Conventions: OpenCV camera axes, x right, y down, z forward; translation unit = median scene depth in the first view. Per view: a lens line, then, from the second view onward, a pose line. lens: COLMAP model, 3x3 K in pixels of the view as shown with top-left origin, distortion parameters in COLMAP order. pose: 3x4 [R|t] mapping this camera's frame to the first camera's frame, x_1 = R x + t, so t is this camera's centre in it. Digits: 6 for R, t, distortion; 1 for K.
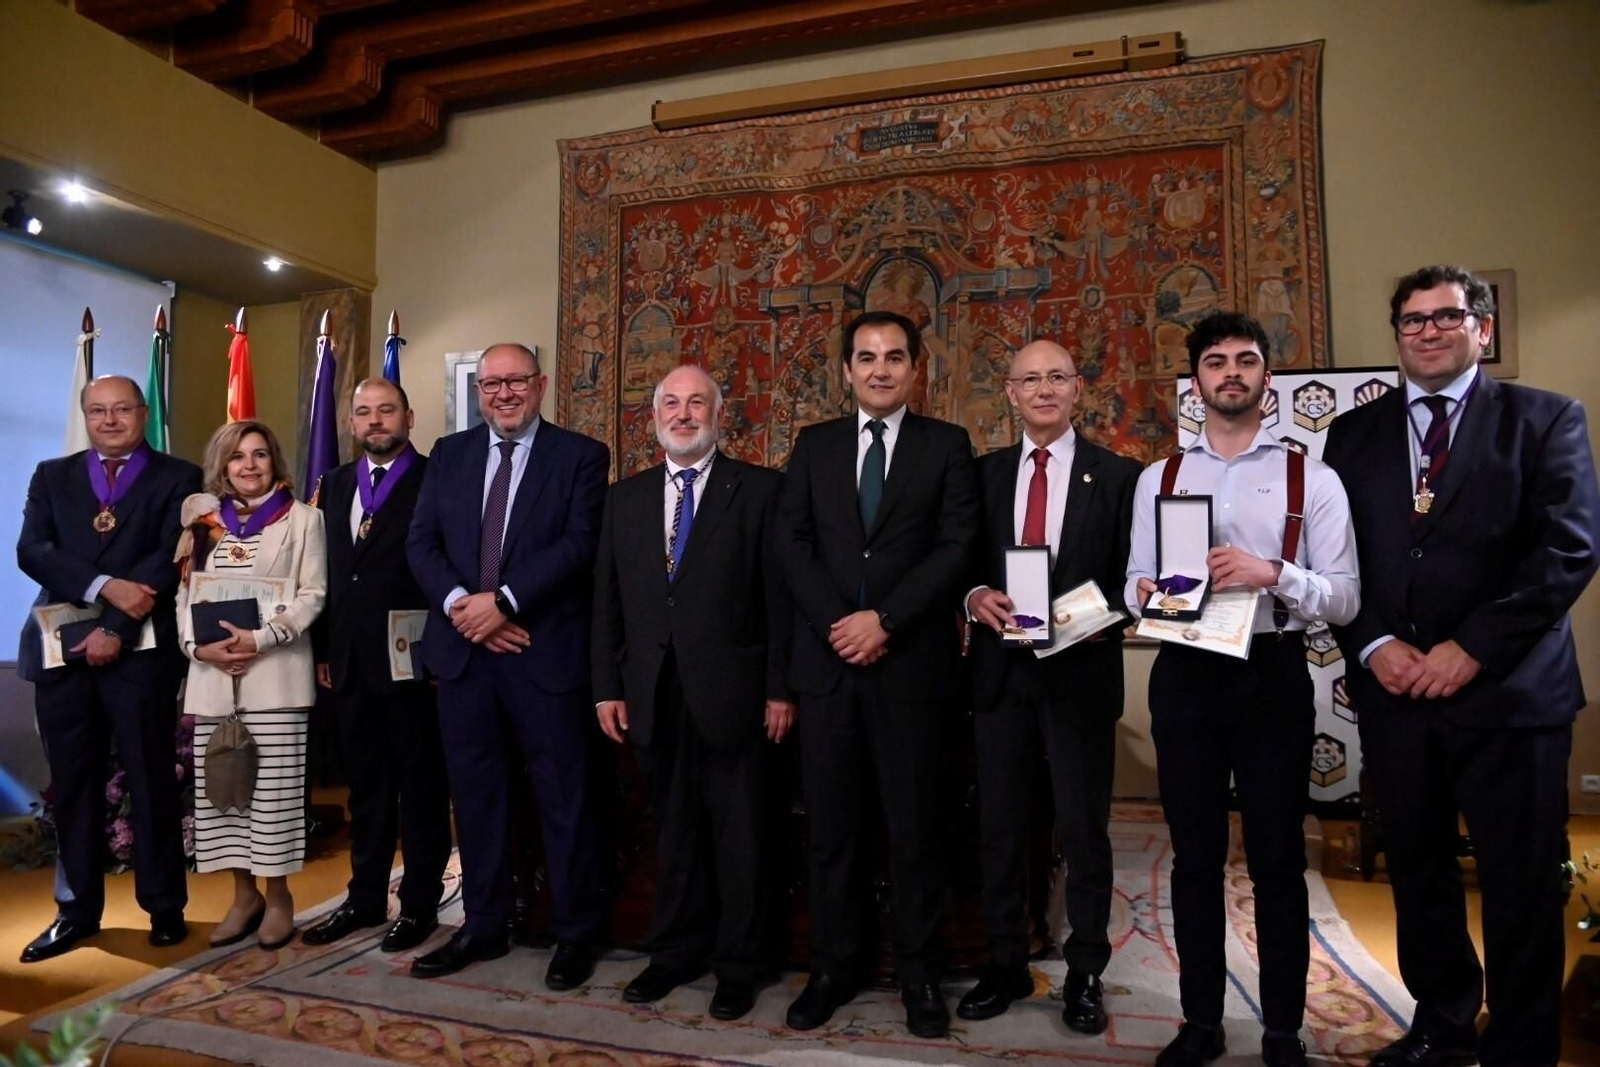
lens RADIAL K [[1090.4, 0, 833.2], [0, 1090.4, 526.1], [0, 0, 1]] dist [-0.080281, 0.036228]
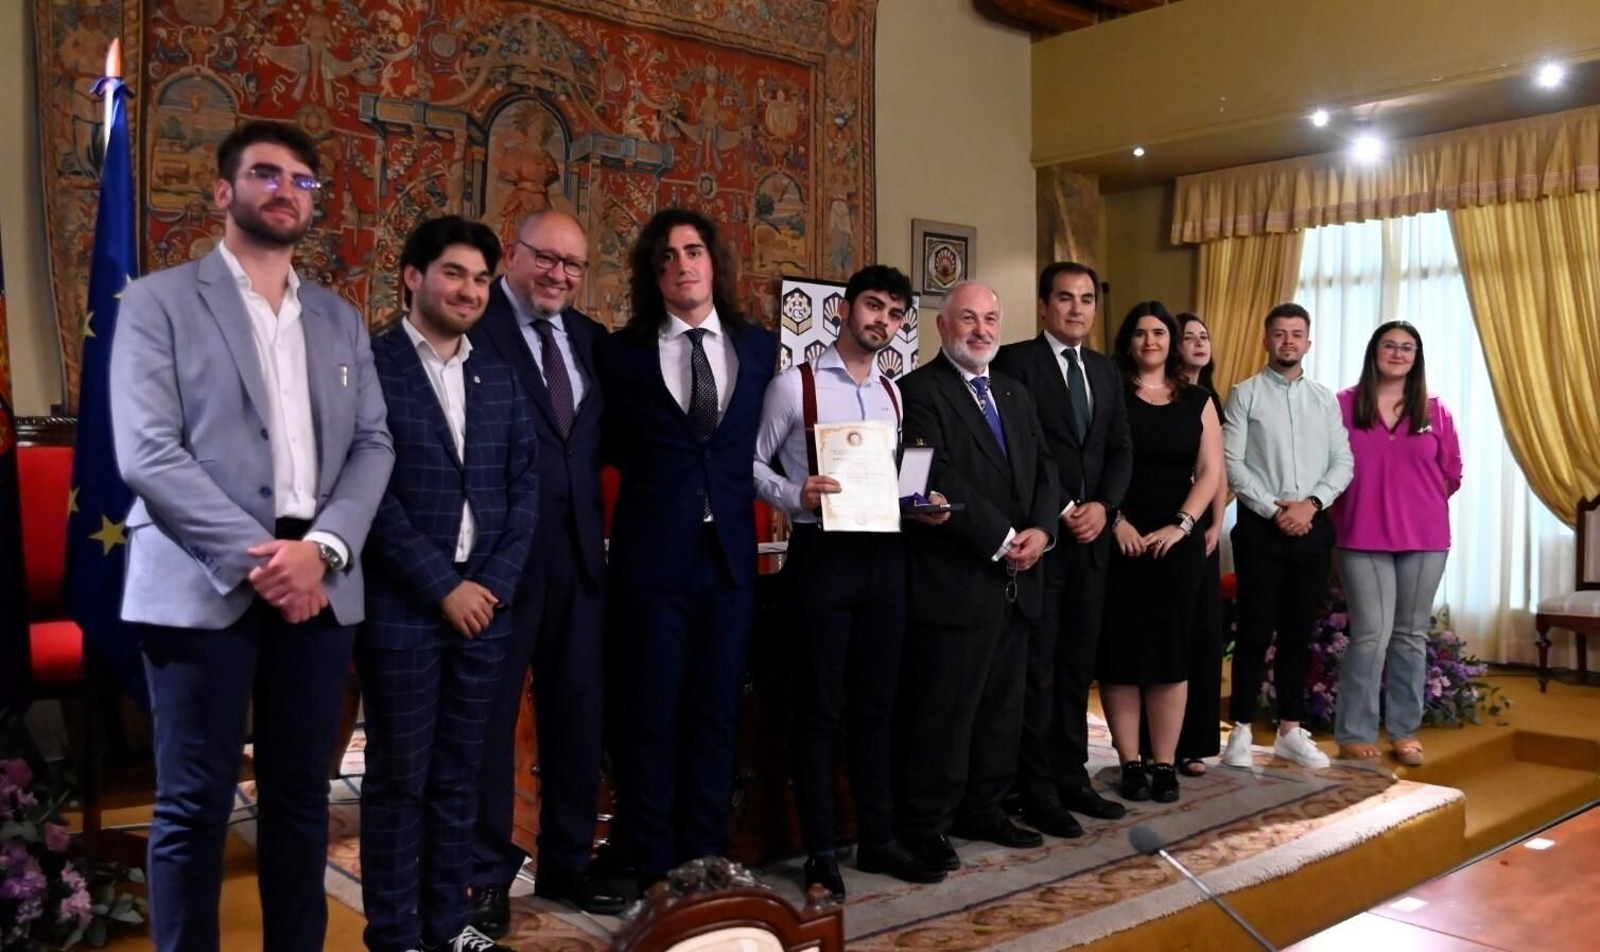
lens RADIAL K [[1316.5, 0, 868.4], [0, 1316.5, 454.6], [0, 0, 1]] dist [-0.095075, 0.092527]
pose [[0.554394, 0.005010, 0.832239, -0.680566], [-0.043763, 0.998774, 0.023140, 0.002356], [-0.831103, -0.049250, 0.553933, 0.191139]]
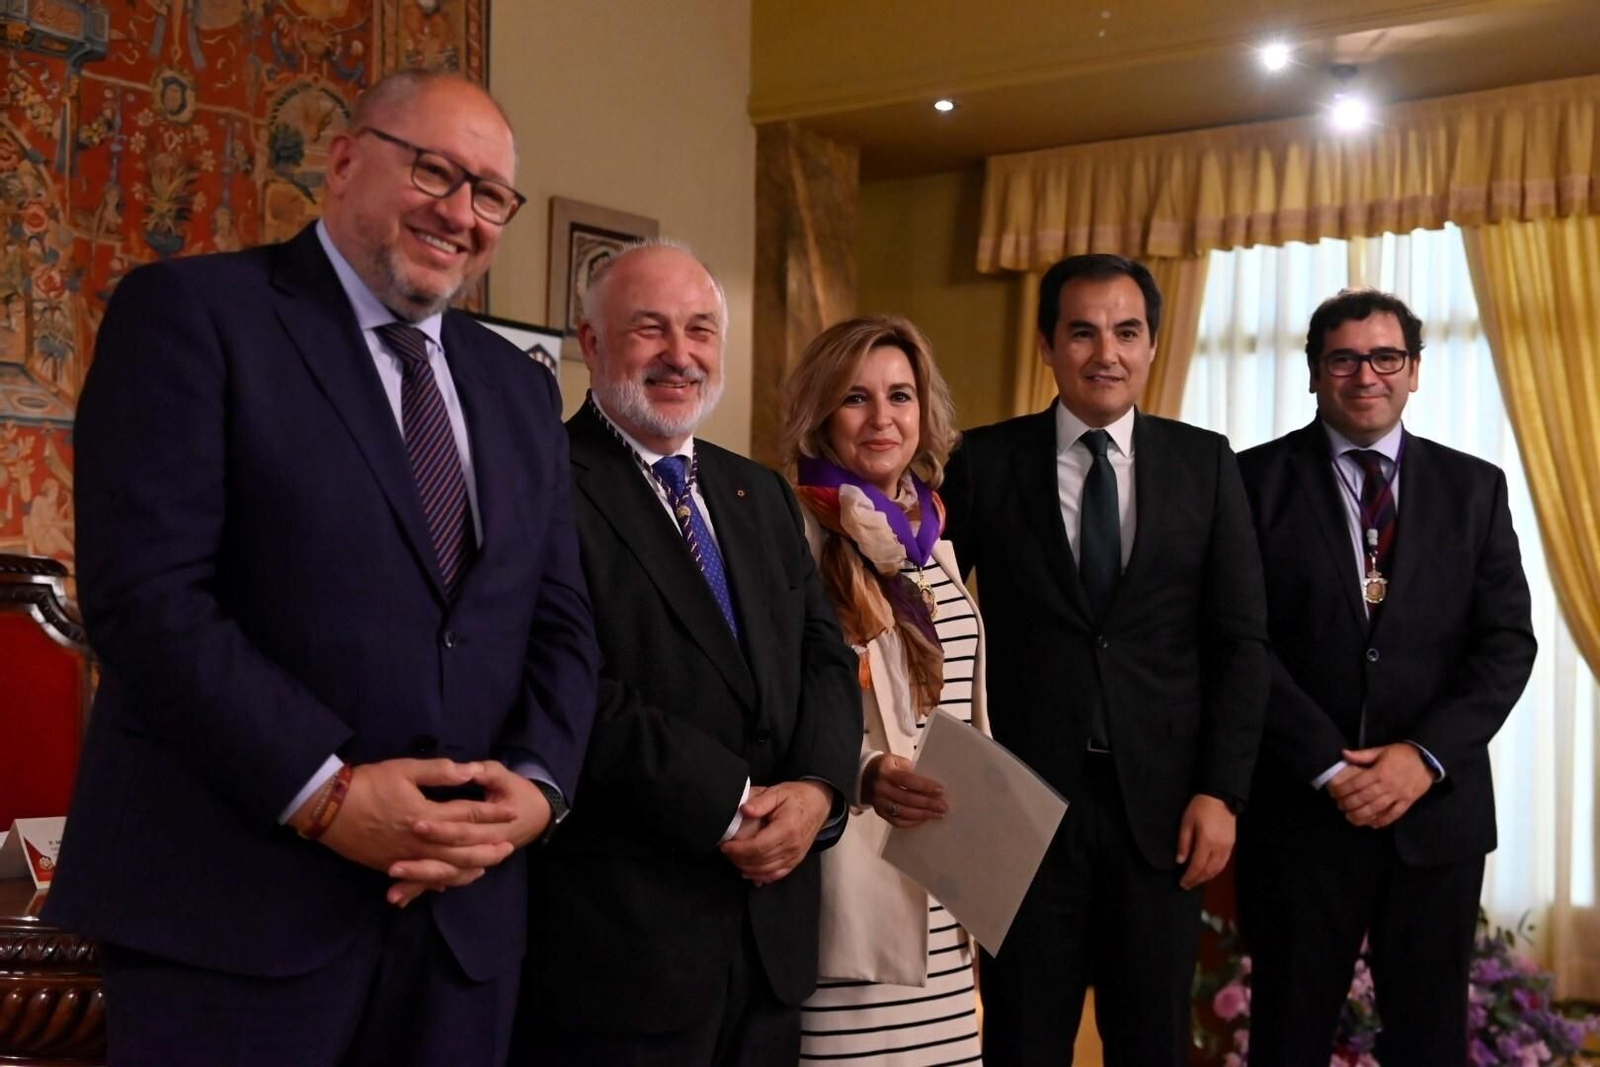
lens RADIAL K [[2076.7, 0, 805.7], [0, 2076.7, 529.8], [0, 0, 1]] dist [0.112240, 0.000000]
pose [[0.350711, 0.053810, 0.934937, -0.576026], [-0.063376, 0.997423, -0.033633, 0.008402], [-0.934337, -0.047457, 0.353217, 0.354705]]
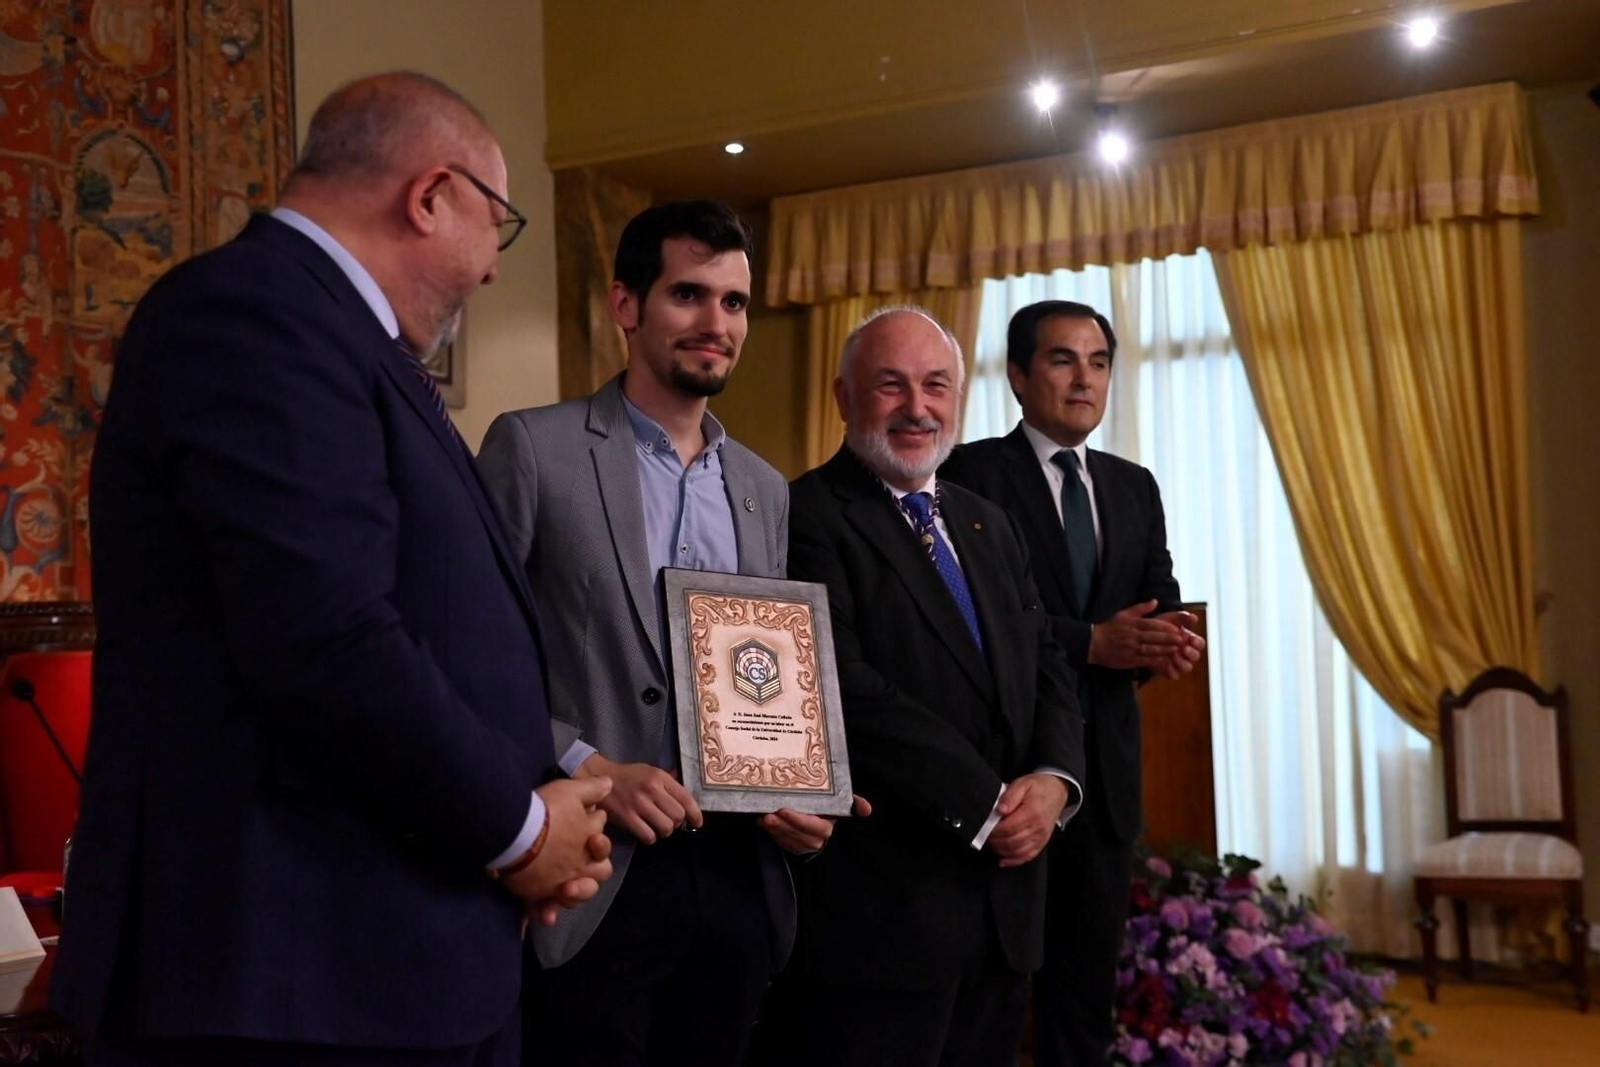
lens RADIAL K [[1880.1, 0, 800.6], [0, 1880.1, 522.4], [0, 0, 1]] dist [0.069936, 0.000000]
pose [[0.234608, 0.057750, 0.970373, -0.524440], [-0.015235, 0.998330, -0.055731, 0.010041], [-0.971971, -0.001709, 0.235096, 0.411292]]
